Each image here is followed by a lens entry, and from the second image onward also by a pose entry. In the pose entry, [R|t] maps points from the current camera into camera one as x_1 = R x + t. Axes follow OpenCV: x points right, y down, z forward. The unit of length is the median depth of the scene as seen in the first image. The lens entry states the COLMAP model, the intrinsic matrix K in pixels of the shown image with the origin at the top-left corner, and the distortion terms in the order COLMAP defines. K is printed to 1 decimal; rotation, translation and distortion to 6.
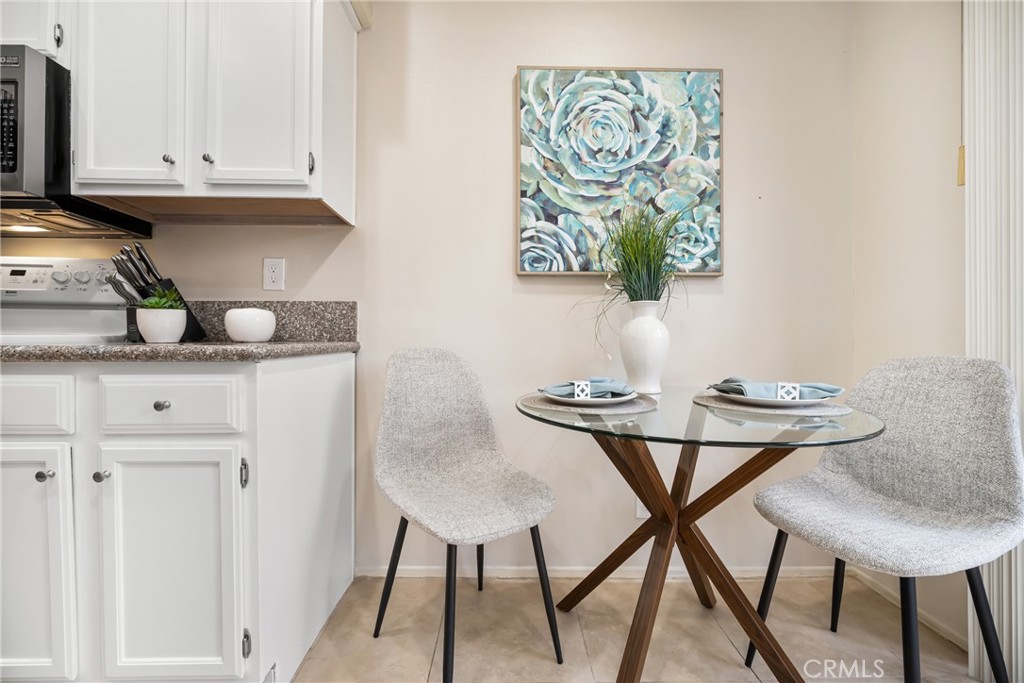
lens RADIAL K [[414.7, 0, 508.0], [0, 414.7, 342.6], [0, 0, 1]] dist [-0.000617, -0.000081]
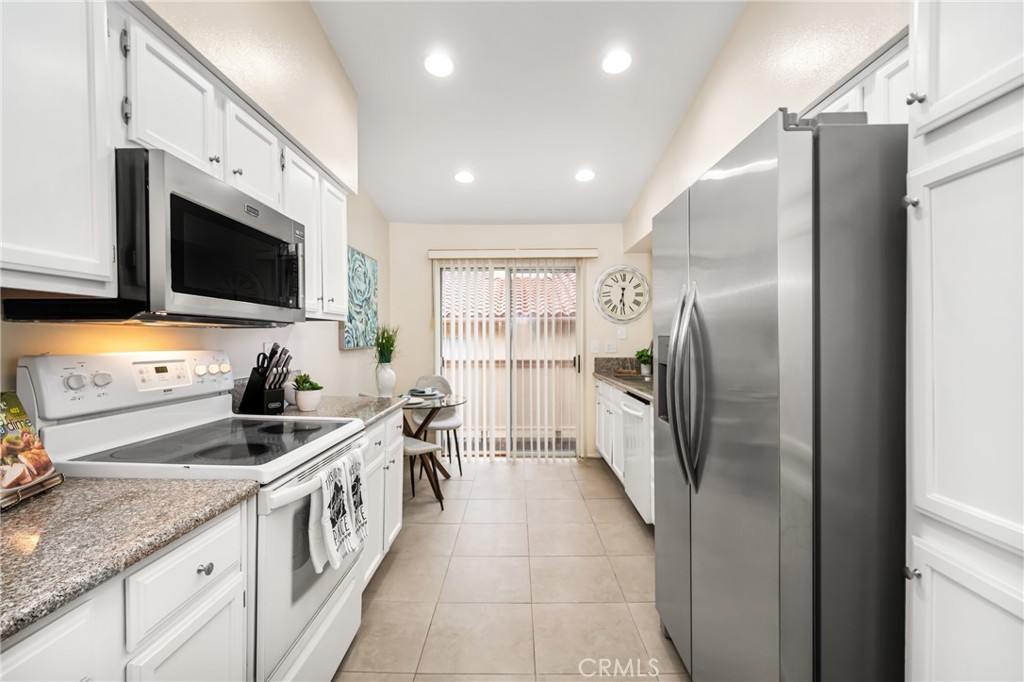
lens RADIAL K [[437.5, 0, 512.0], [0, 437.5, 341.0], [0, 0, 1]] dist [0.001259, -0.000110]
pose [[0.035711, -0.011256, 0.999299, -2.008581], [-0.002861, 0.999931, 0.011366, -0.230484], [-0.999358, -0.003265, 0.035677, 0.134693]]
